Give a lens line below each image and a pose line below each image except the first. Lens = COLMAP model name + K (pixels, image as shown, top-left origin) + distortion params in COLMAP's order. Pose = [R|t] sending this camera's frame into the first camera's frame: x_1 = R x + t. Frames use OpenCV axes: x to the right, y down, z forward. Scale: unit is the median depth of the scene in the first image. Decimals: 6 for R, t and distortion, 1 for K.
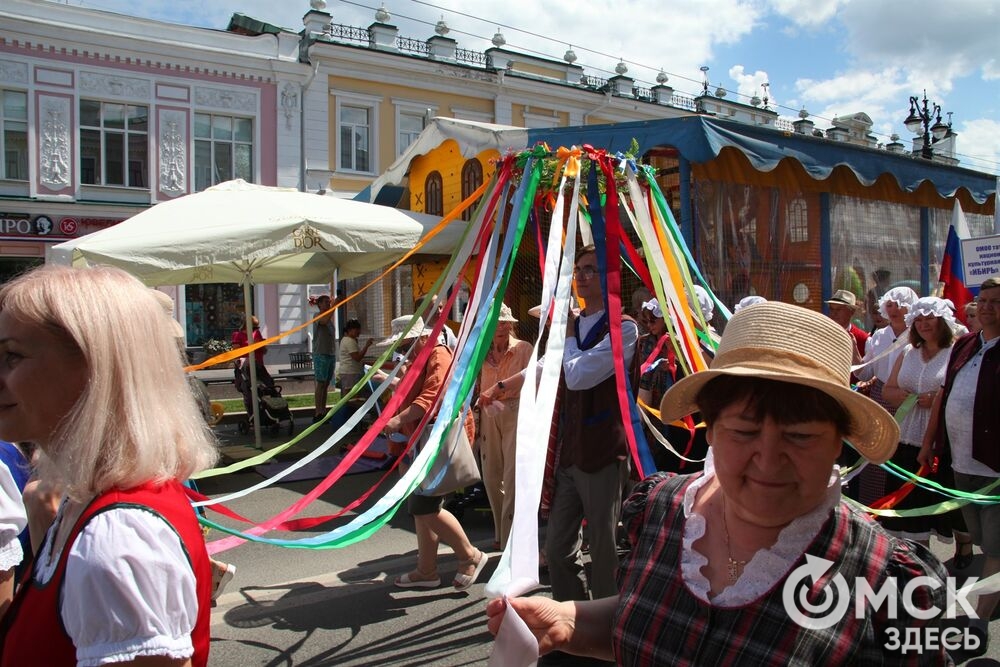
lens RADIAL K [[894.1, 0, 500.0], [0, 894.1, 333.5], [0, 0, 1]] dist [-0.121617, 0.025715]
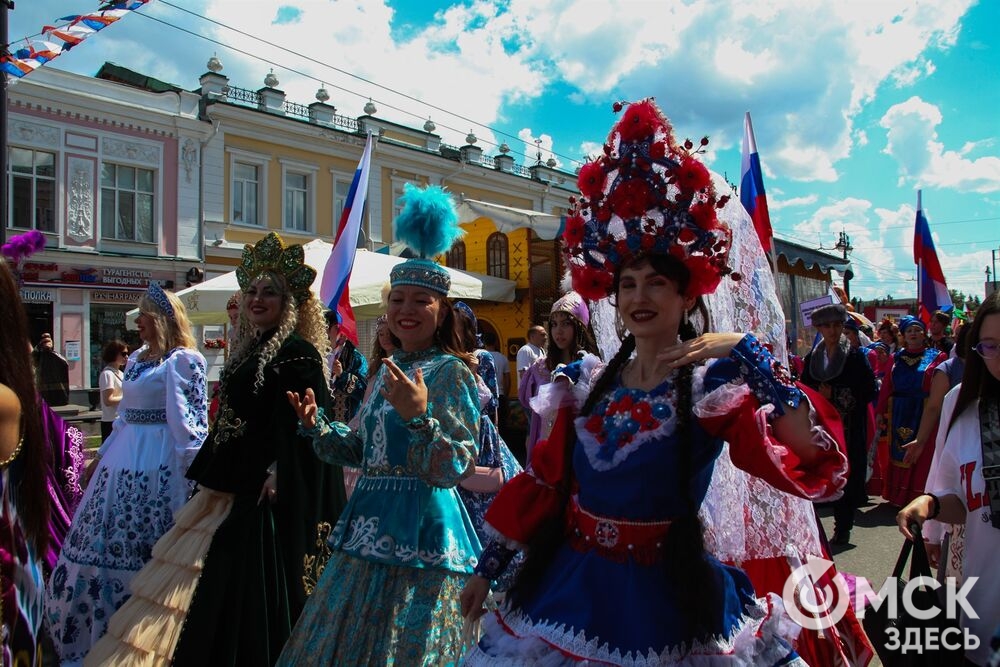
lens RADIAL K [[883.9, 0, 500.0], [0, 883.9, 333.5], [0, 0, 1]] dist [-0.078935, 0.056164]
pose [[0.967705, 0.009943, 0.251890, -0.138917], [0.002398, 0.998813, -0.048641, 0.003629], [-0.252074, 0.047674, 0.966533, -0.107791]]
